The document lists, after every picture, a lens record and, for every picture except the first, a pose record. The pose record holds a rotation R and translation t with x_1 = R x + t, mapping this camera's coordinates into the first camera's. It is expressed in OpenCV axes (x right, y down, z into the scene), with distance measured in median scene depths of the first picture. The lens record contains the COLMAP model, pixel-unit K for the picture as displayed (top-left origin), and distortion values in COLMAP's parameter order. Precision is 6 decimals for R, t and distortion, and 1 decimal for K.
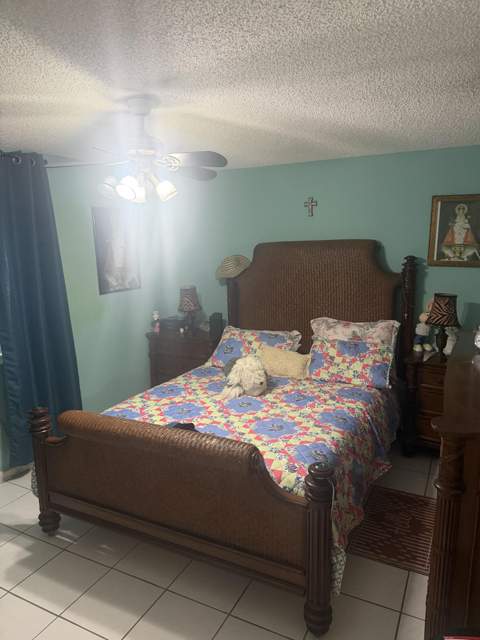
lens RADIAL K [[447.6, 0, 240.2], [0, 447.6, 324.6], [0, 0, 1]] dist [0.081481, -0.131447]
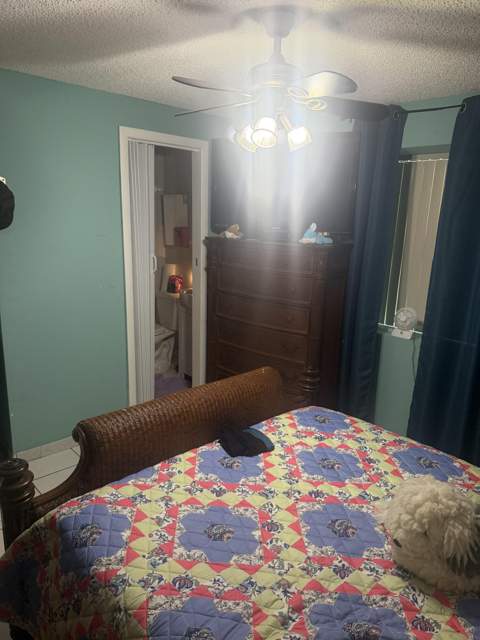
lens RADIAL K [[449.4, 0, 238.9], [0, 449.4, 321.7], [0, 0, 1]] dist [0.088556, -0.133137]
pose [[-0.340538, 0.224520, -0.913031, 0.408026], [-0.195318, 0.932995, 0.302278, -0.150962], [0.919720, 0.281268, -0.273867, 0.841160]]
